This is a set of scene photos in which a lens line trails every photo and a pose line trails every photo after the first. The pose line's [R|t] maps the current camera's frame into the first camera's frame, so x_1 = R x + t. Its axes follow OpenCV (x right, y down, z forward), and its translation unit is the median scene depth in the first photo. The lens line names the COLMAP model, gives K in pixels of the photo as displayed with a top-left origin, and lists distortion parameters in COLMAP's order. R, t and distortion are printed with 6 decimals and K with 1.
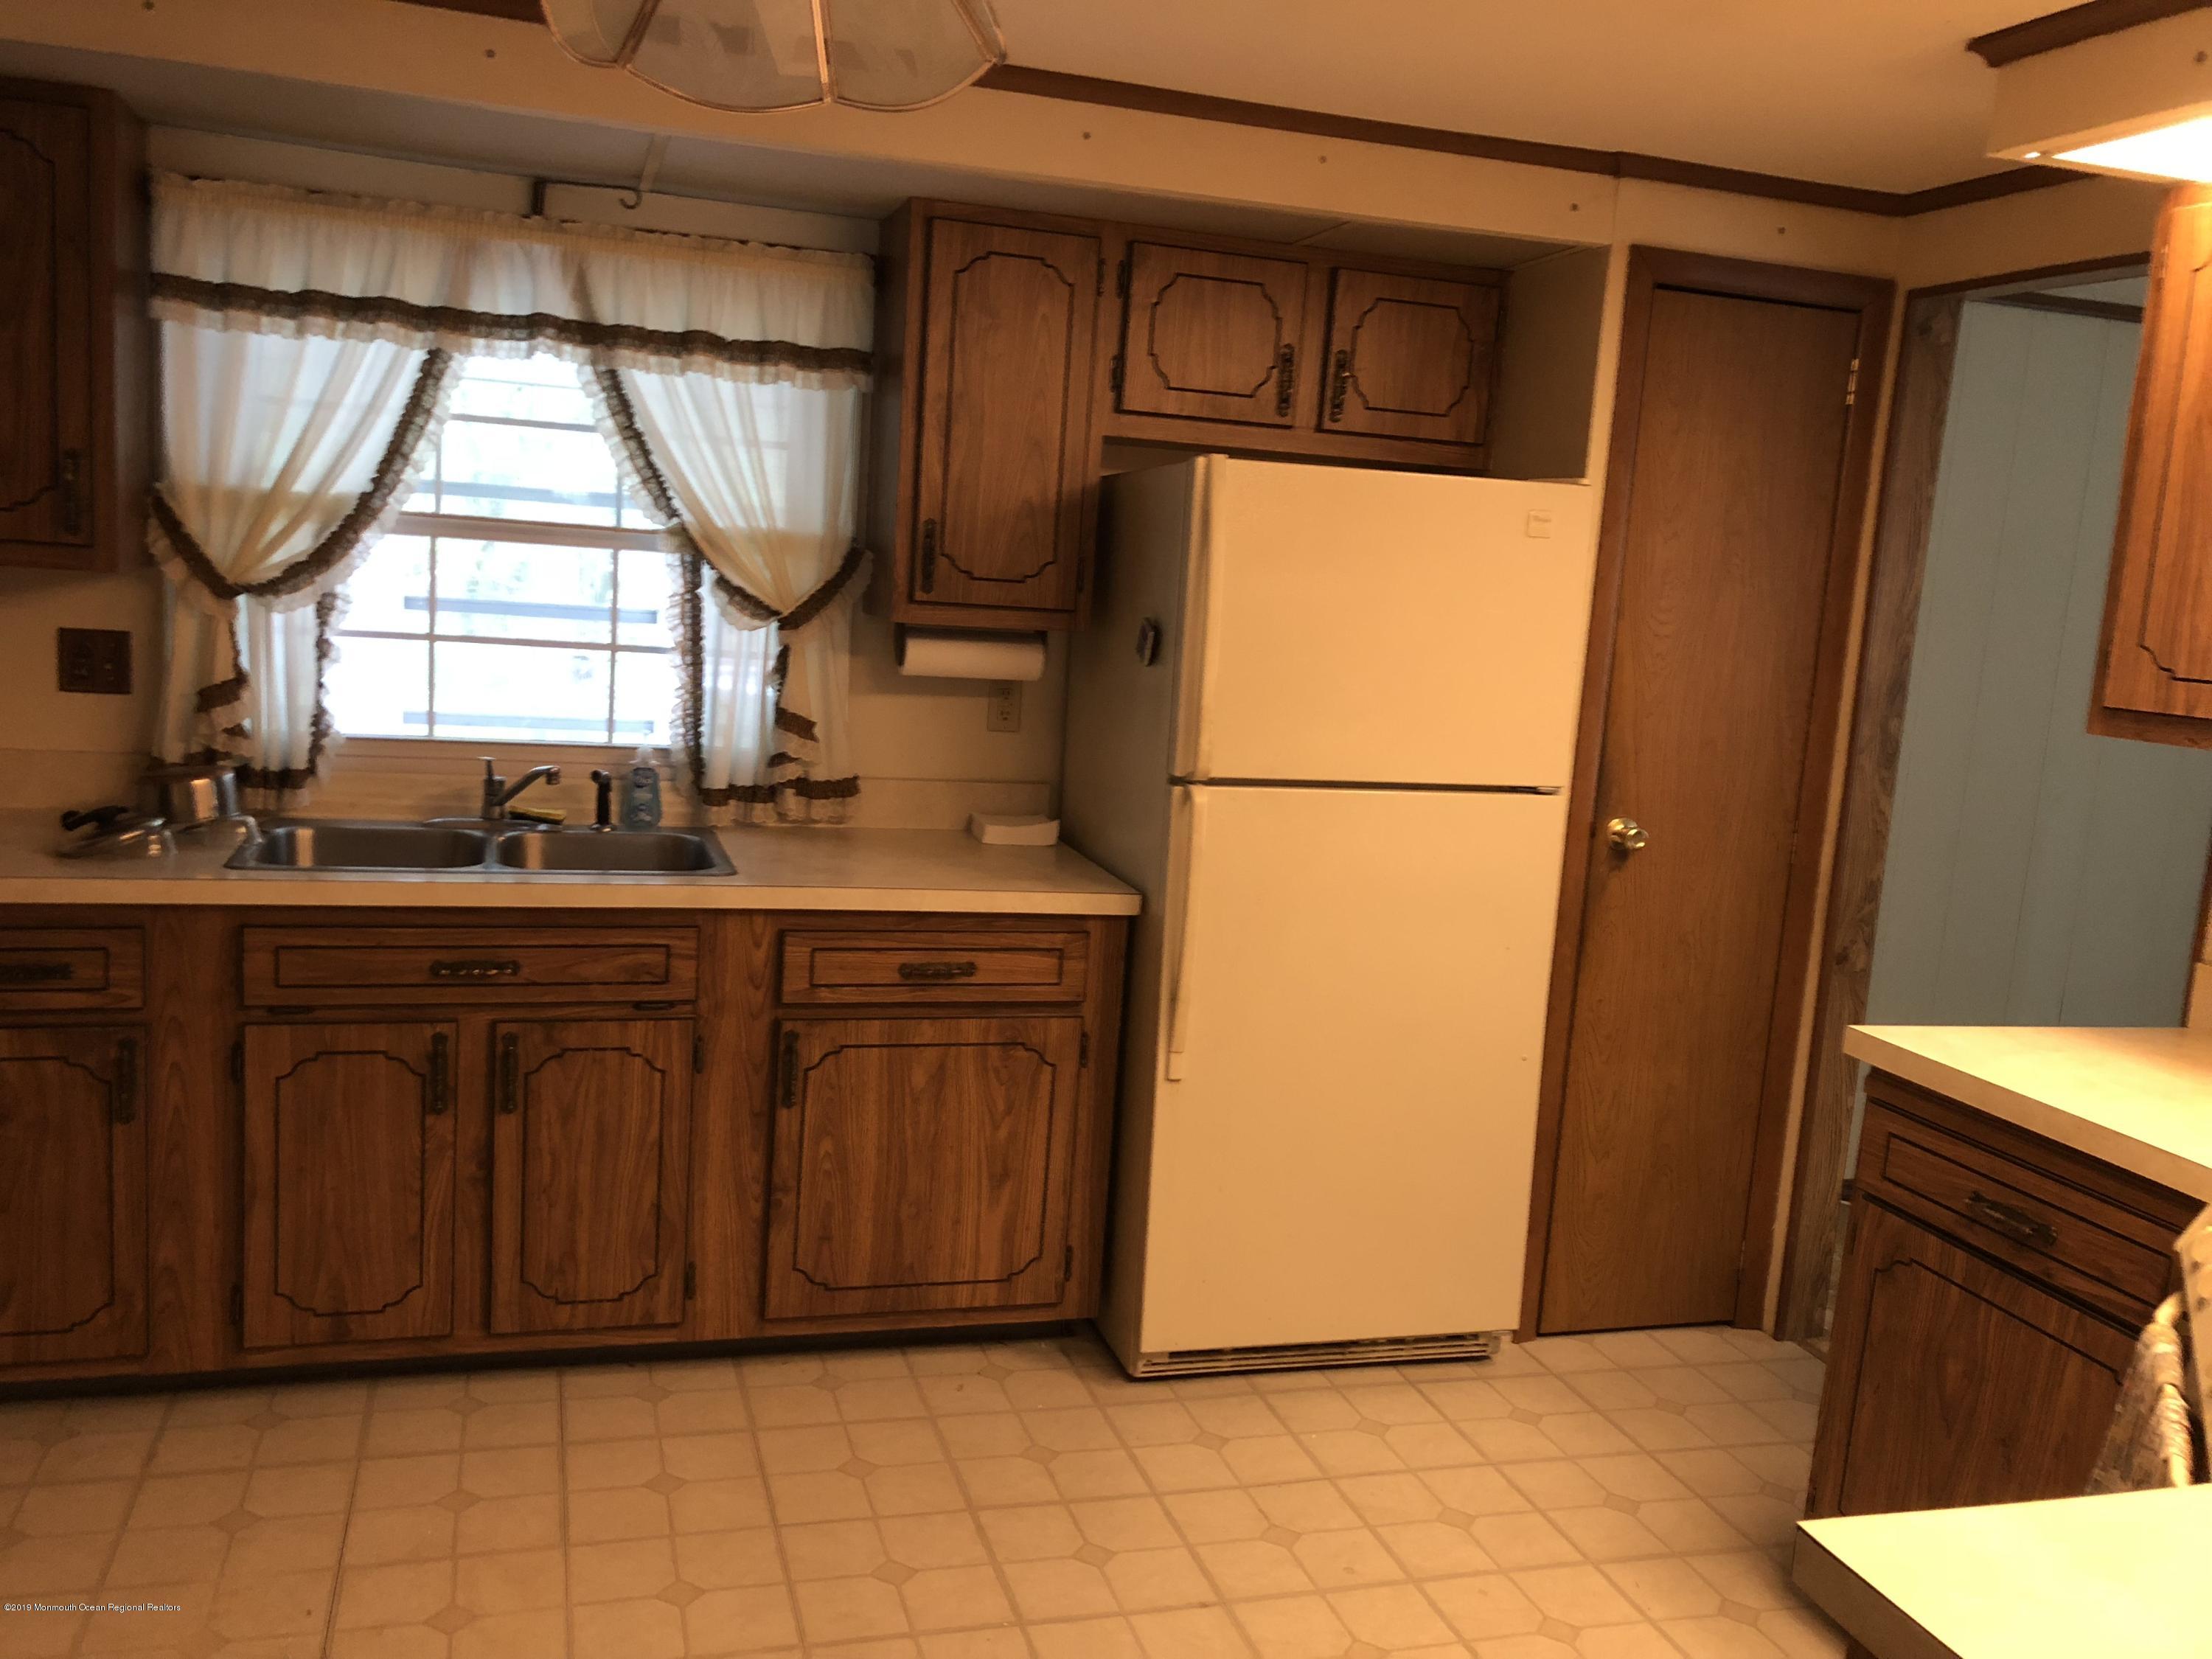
lens RADIAL K [[1832.0, 0, 1104.8], [0, 1832.0, 831.4], [0, 0, 1]] dist [0.033599, 0.005734]
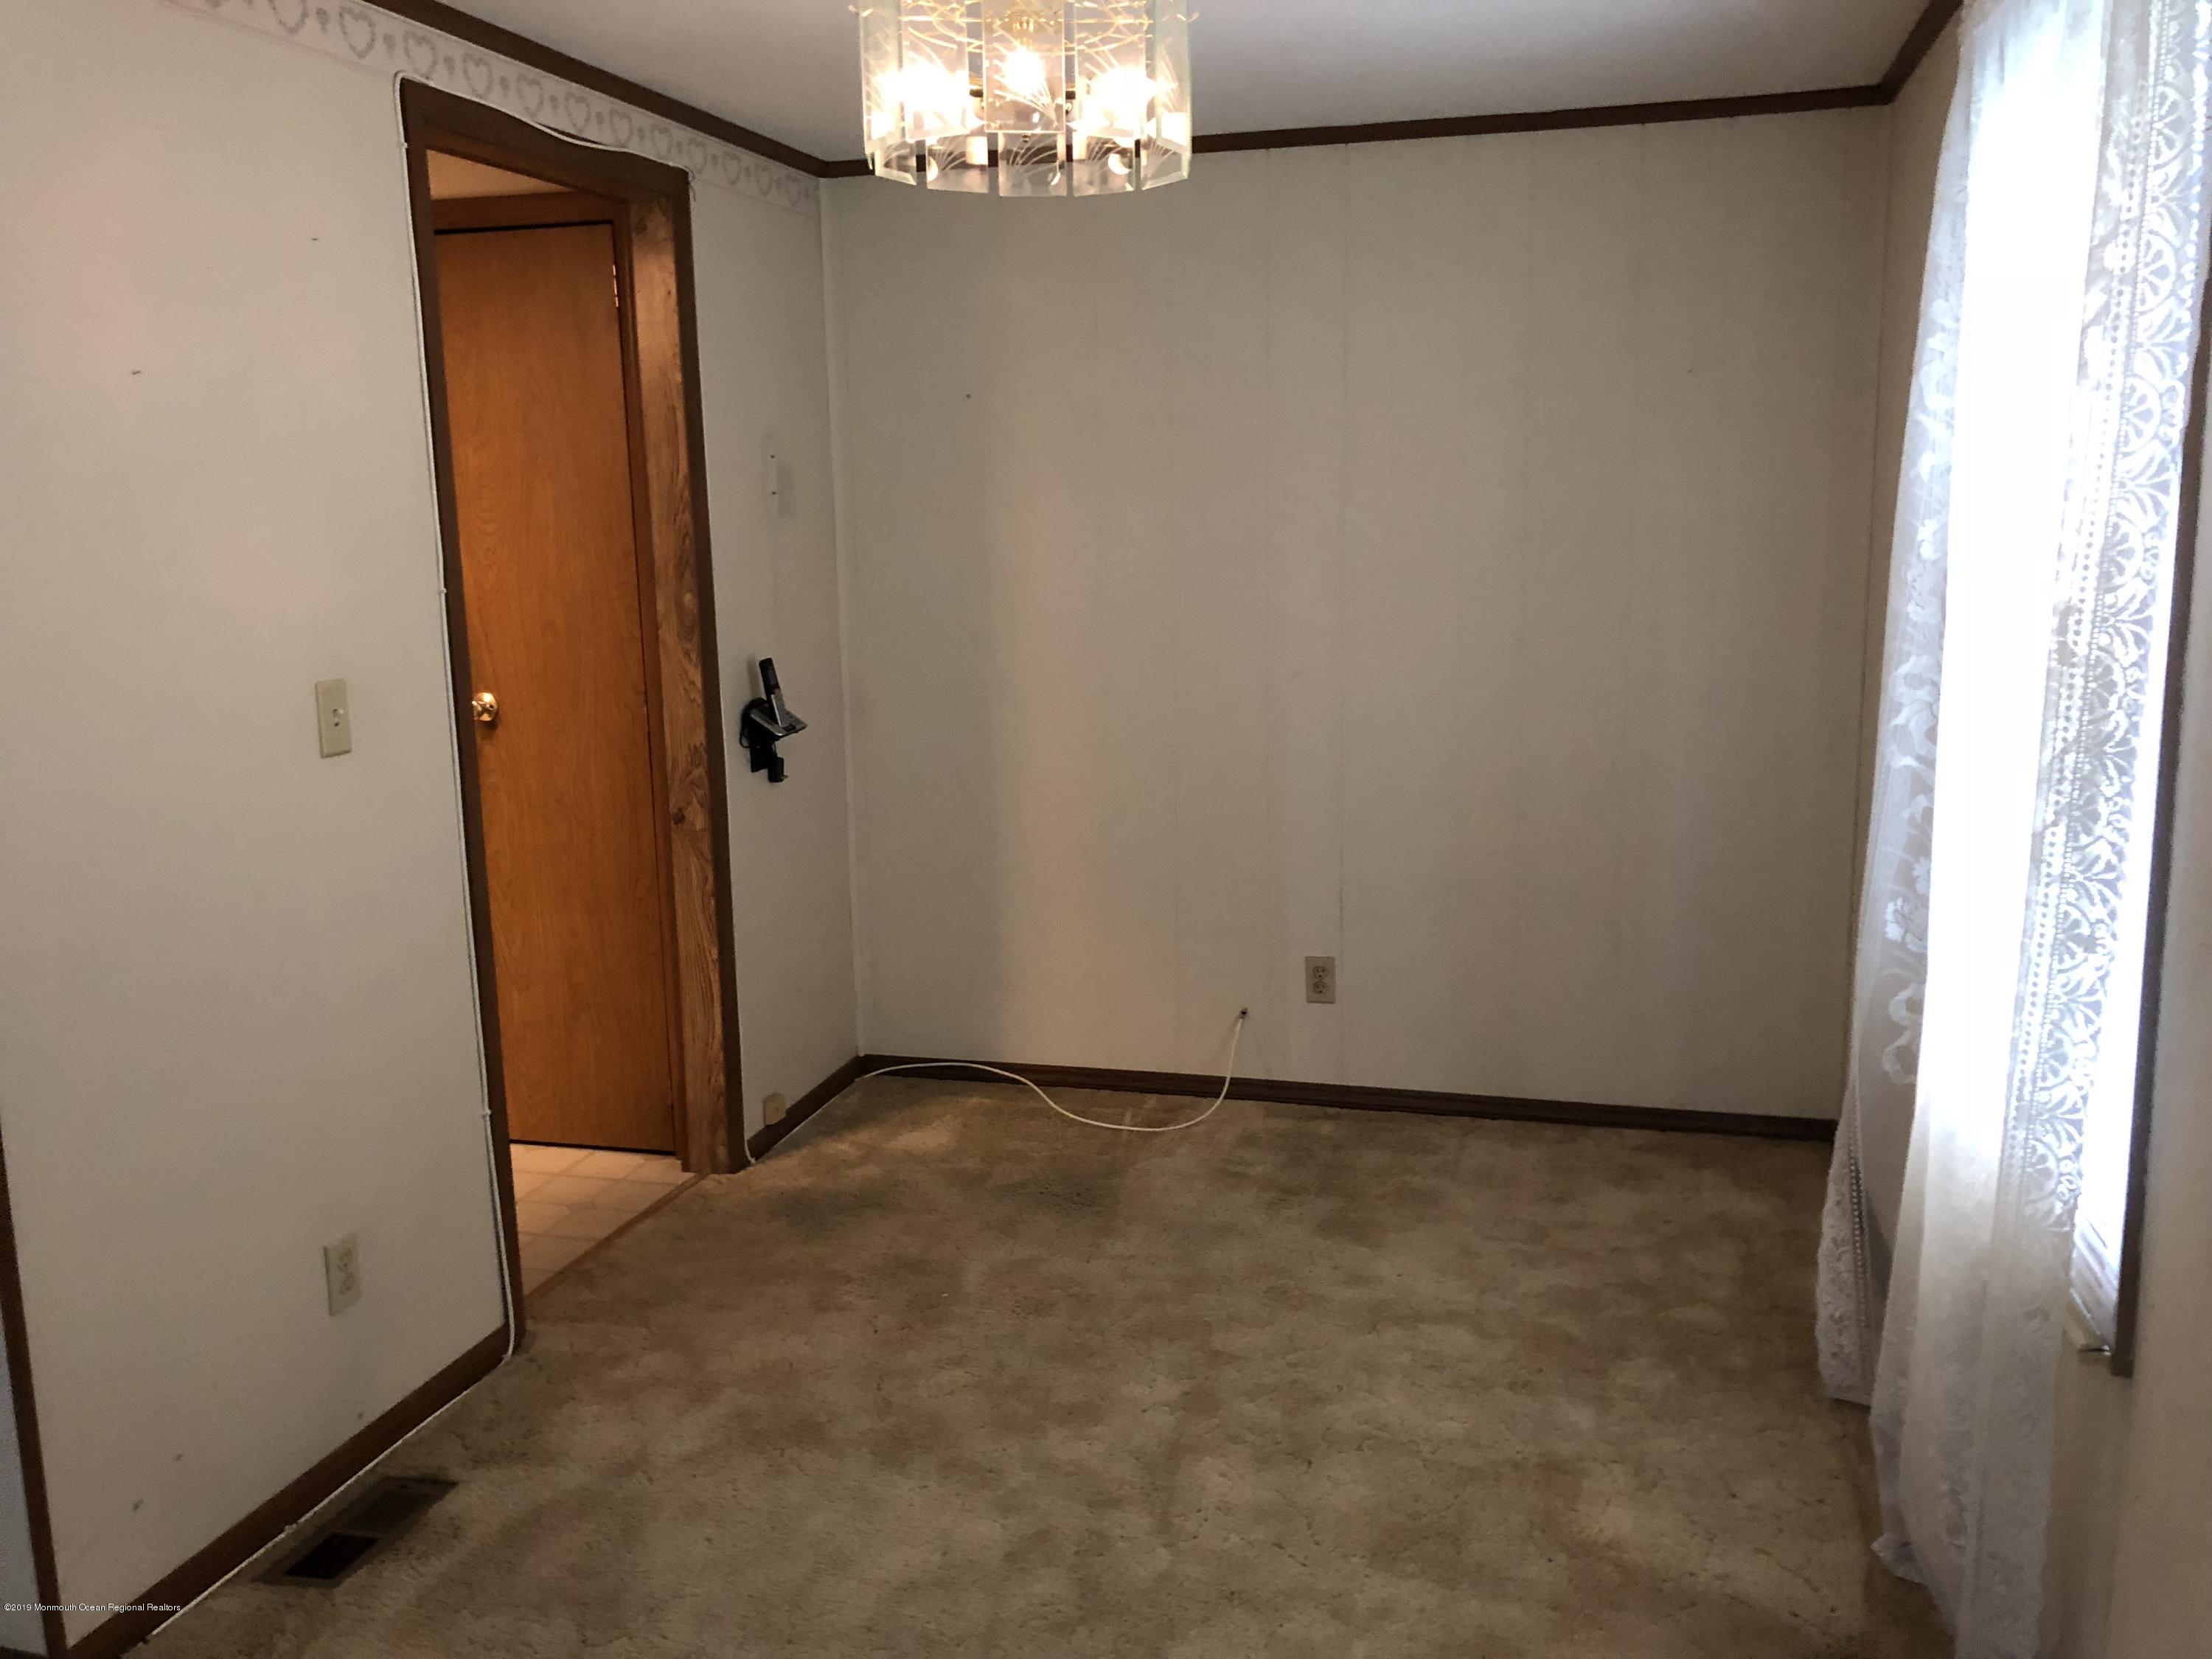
lens RADIAL K [[1832.0, 0, 1105.8], [0, 1832.0, 832.7], [0, 0, 1]] dist [0.033599, 0.005734]
pose [[0.840310, 0.006521, -0.542066, 1.215937], [0.001975, 0.999884, 0.015091, 0.062800], [0.542102, -0.013752, 0.840200, 0.232135]]
